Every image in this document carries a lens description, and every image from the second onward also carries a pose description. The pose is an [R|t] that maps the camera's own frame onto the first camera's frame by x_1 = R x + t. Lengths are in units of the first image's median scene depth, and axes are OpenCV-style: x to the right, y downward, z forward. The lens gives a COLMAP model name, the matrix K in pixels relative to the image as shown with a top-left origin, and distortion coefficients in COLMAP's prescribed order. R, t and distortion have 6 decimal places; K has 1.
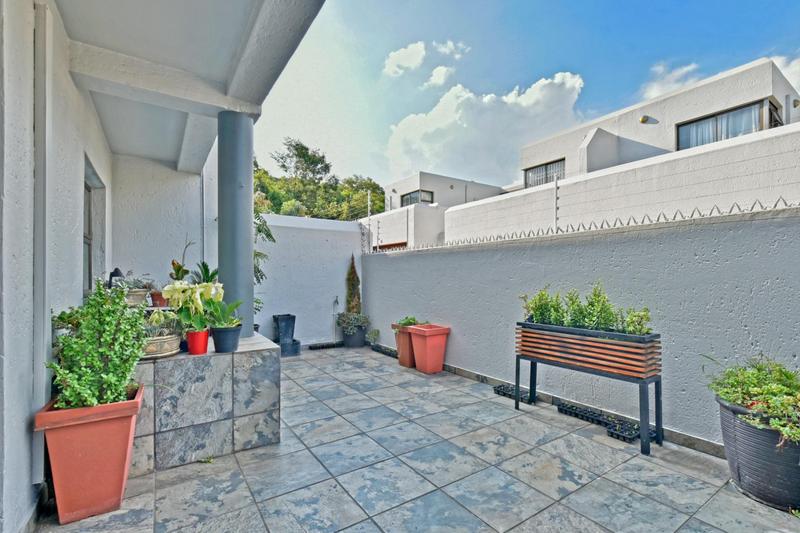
lens RADIAL K [[361.5, 0, 400.3], [0, 361.5, 277.4], [0, 0, 1]] dist [0.004125, -0.000978]
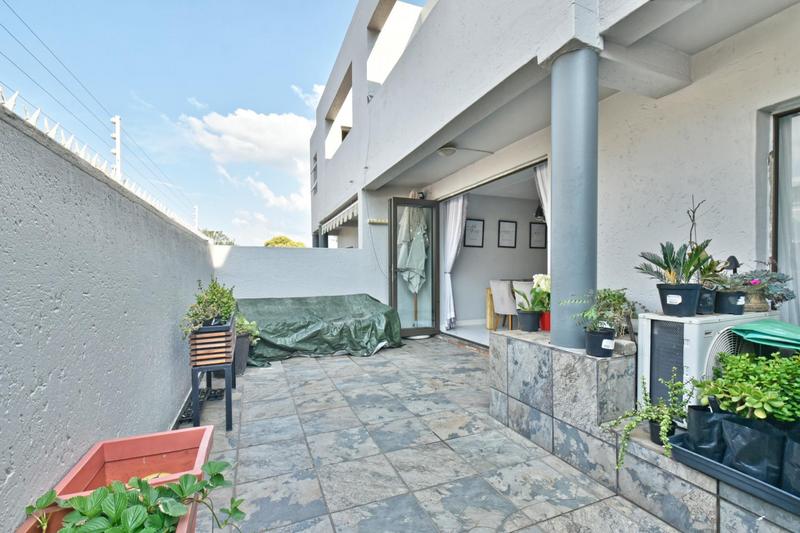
lens RADIAL K [[361.5, 0, 400.3], [0, 361.5, 277.4], [0, 0, 1]] dist [0.004125, -0.000978]
pose [[-0.979280, 0.000783, 0.202512, -0.261573], [0.004273, 0.999850, 0.016798, 0.000293], [-0.202468, 0.017315, -0.979136, 1.972589]]
